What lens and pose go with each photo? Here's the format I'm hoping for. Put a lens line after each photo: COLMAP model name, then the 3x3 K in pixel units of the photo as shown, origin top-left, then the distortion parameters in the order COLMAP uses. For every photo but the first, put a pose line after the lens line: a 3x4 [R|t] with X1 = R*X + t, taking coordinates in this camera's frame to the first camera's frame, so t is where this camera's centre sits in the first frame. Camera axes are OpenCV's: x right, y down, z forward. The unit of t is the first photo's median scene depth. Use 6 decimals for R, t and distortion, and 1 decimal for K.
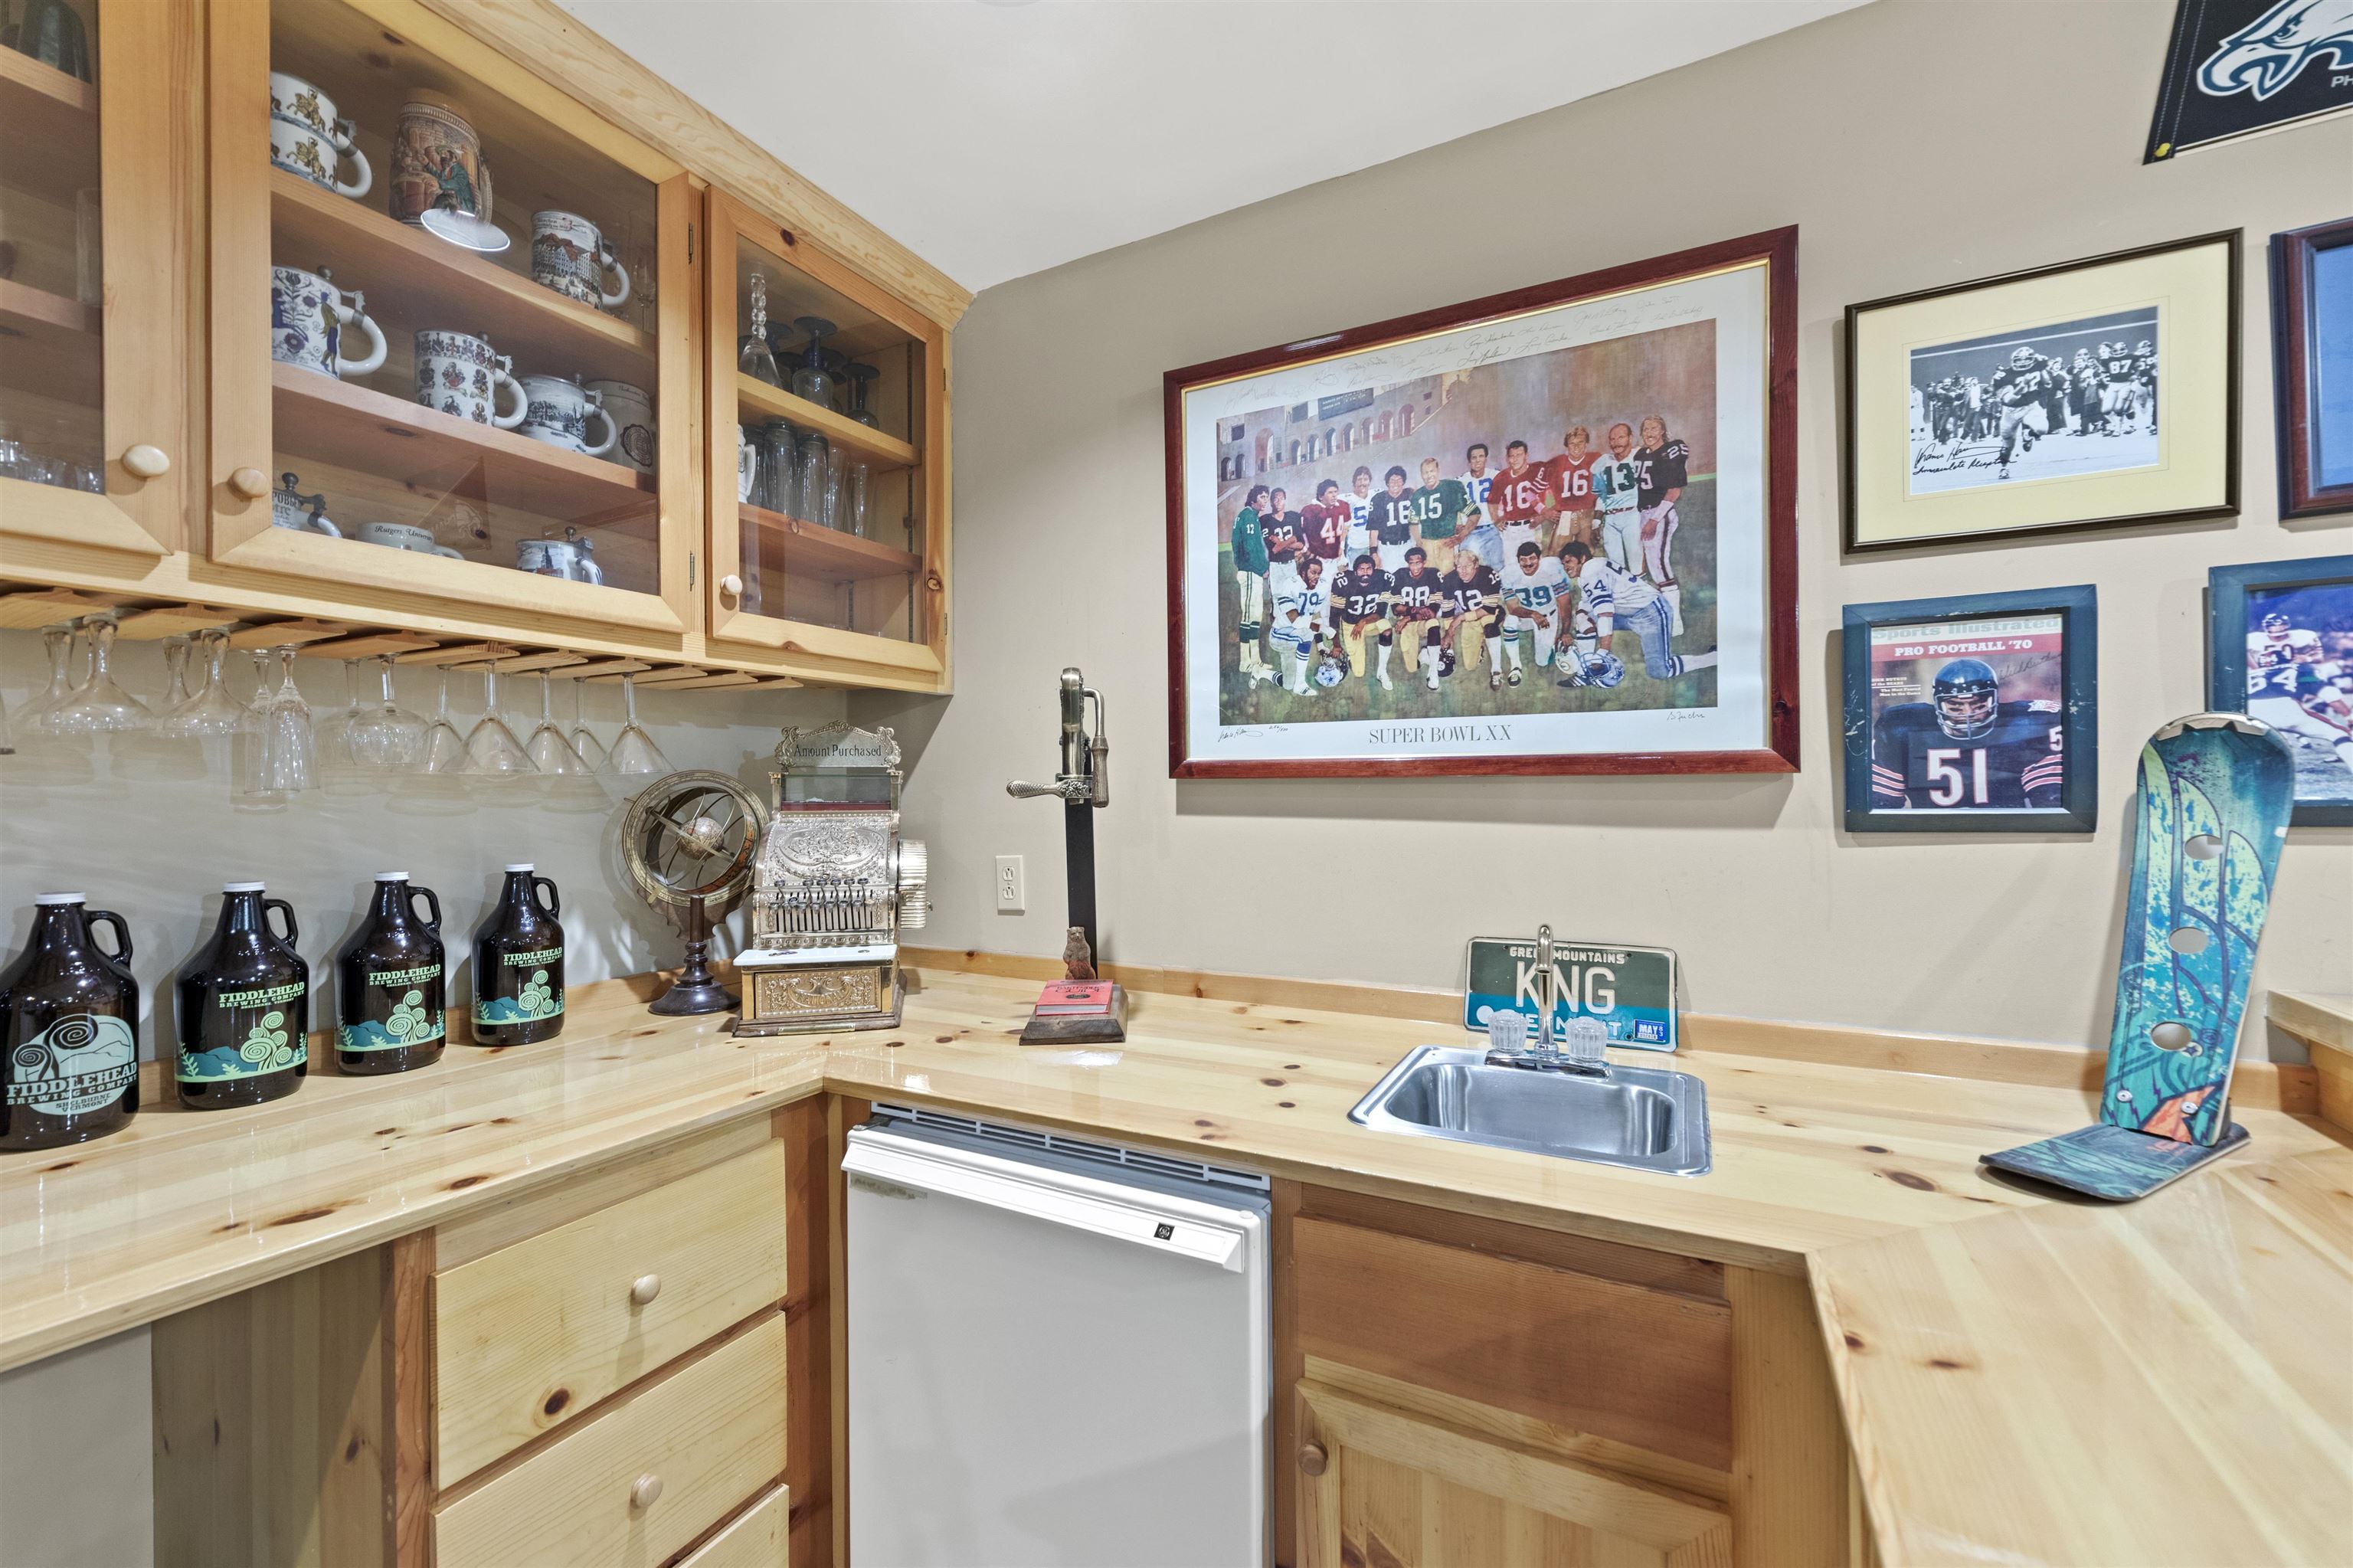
lens RADIAL K [[971.3, 0, 1159.4], [0, 971.3, 794.6], [0, 0, 1]] dist [-0.000448, 0.000147]
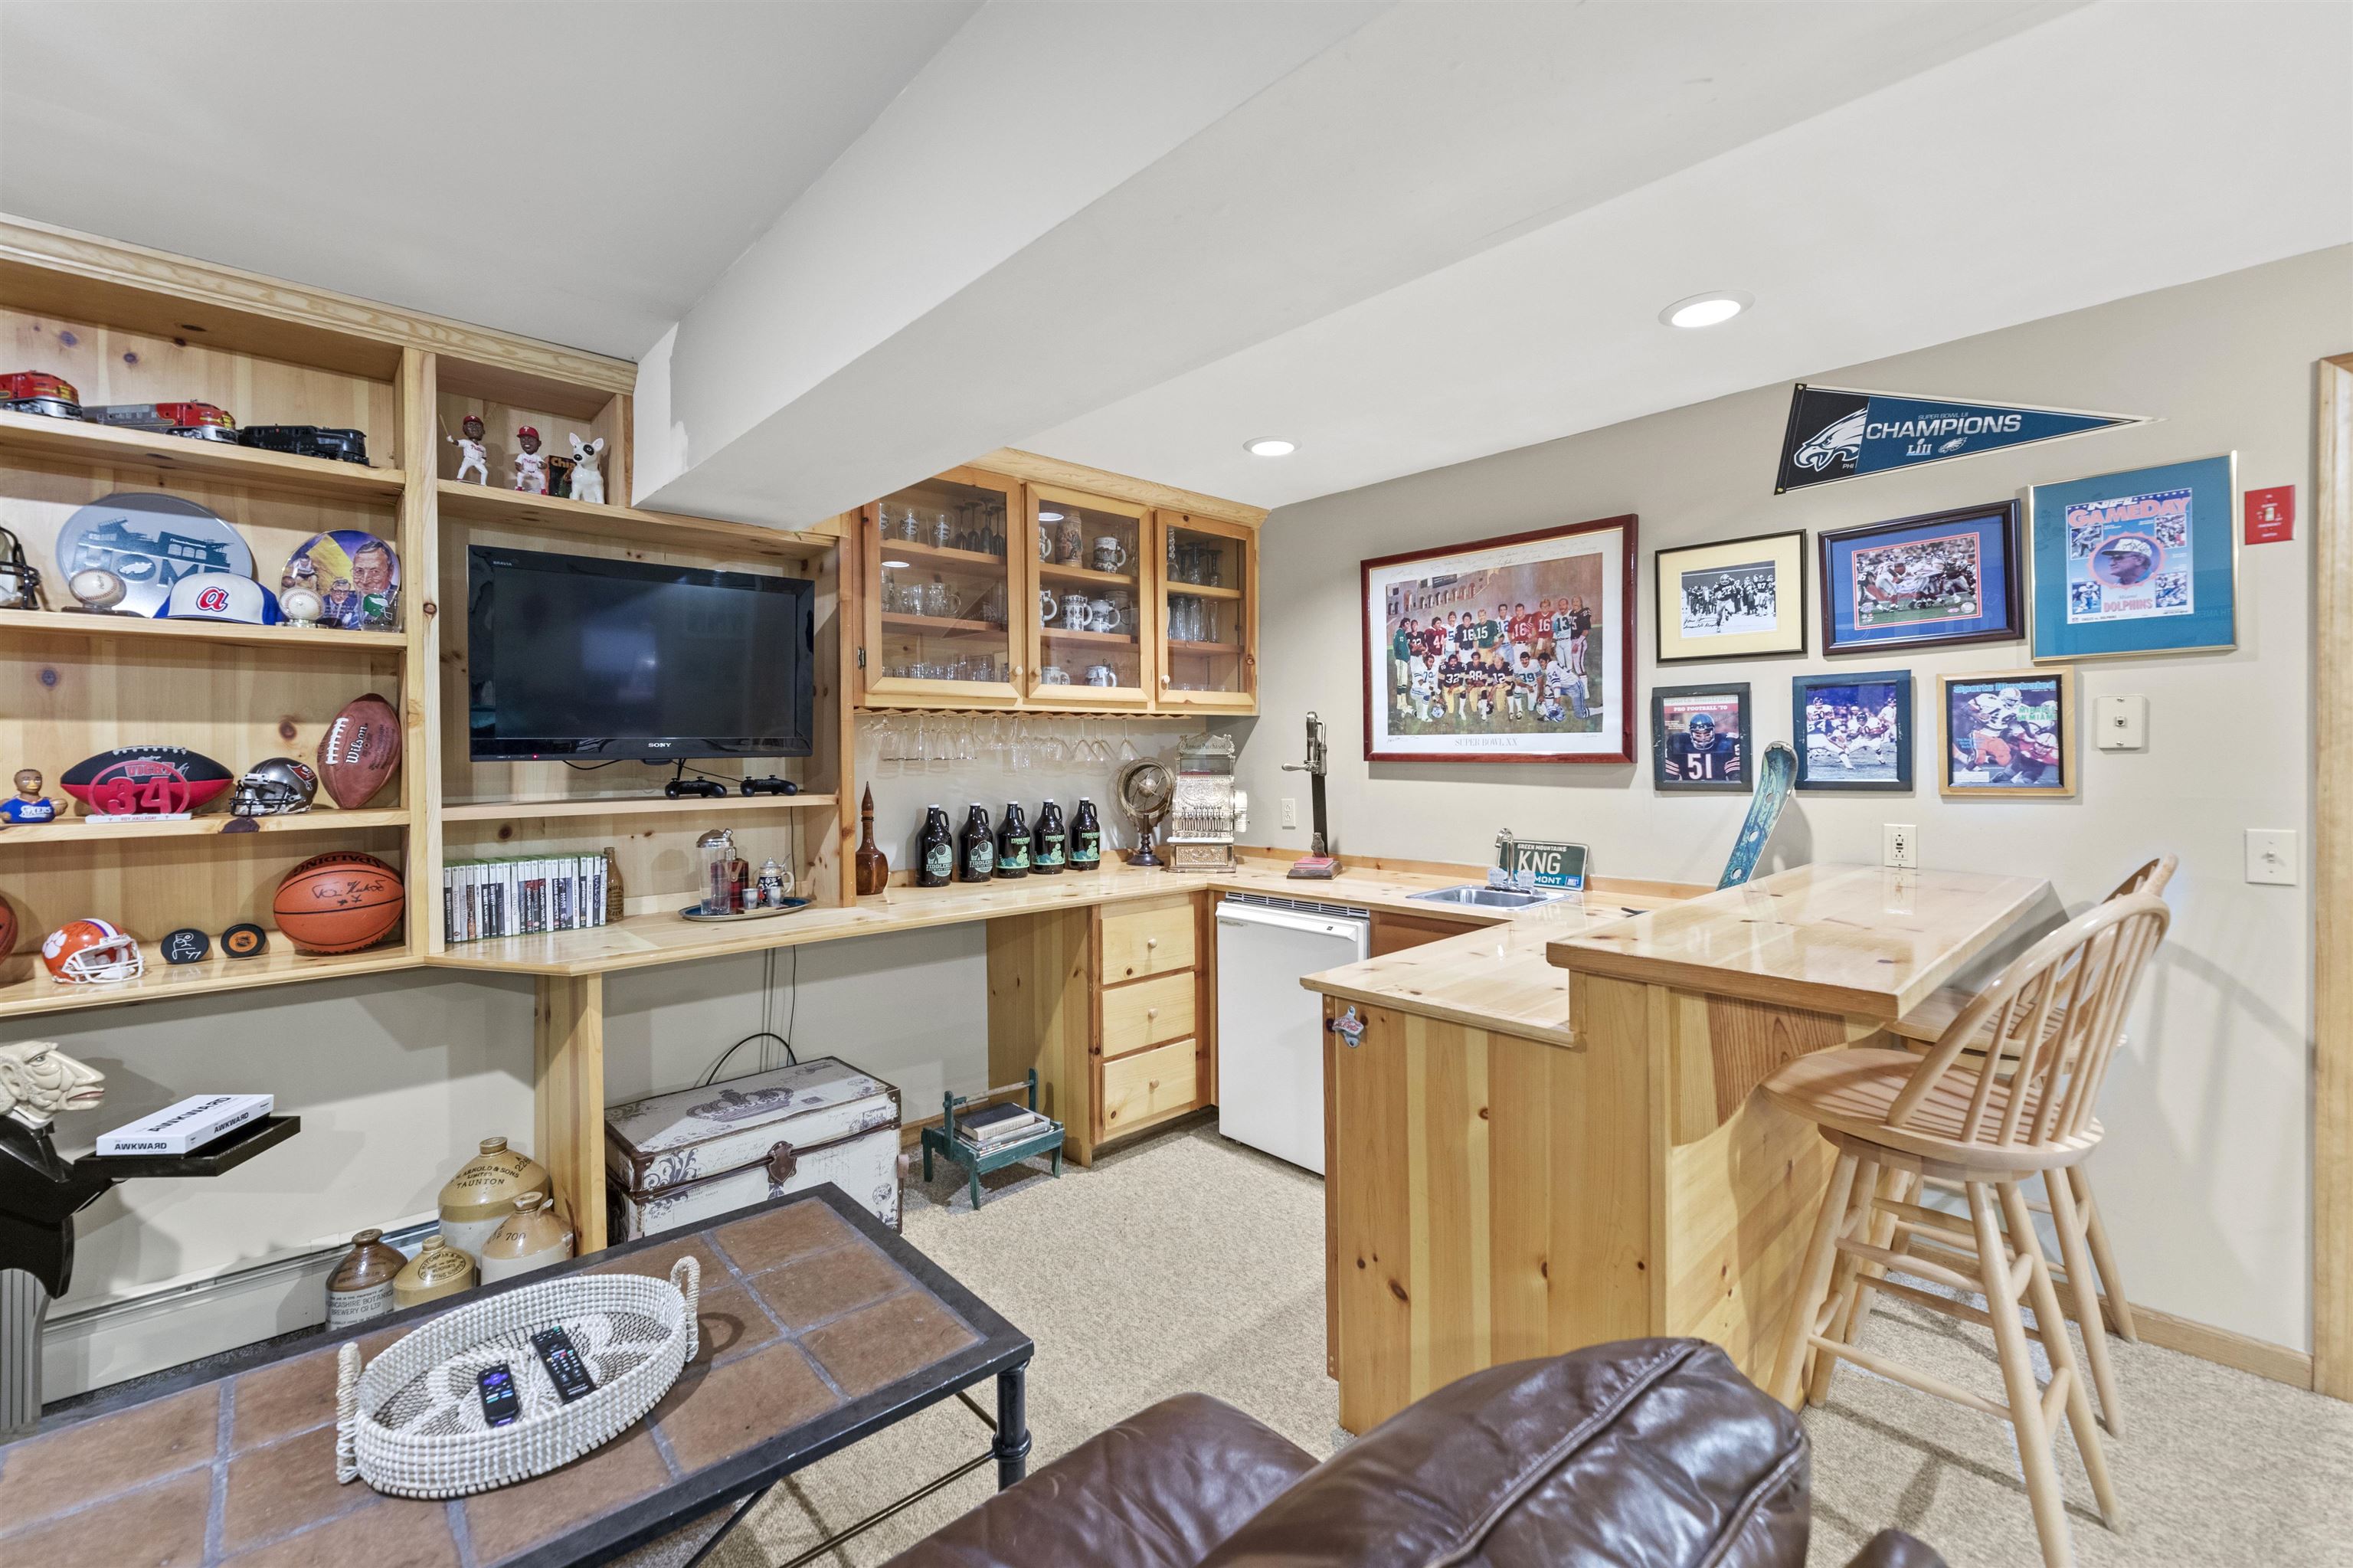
lens RADIAL K [[974.0, 0, 1168.4], [0, 974.0, 722.2], [0, 0, 1]] dist [-0.001460, -0.000061]
pose [[0.951185, -0.008904, -0.308492, 0.292873], [-0.000226, 0.999563, -0.029550, -0.043731], [0.308620, 0.028177, 0.950768, -1.242242]]
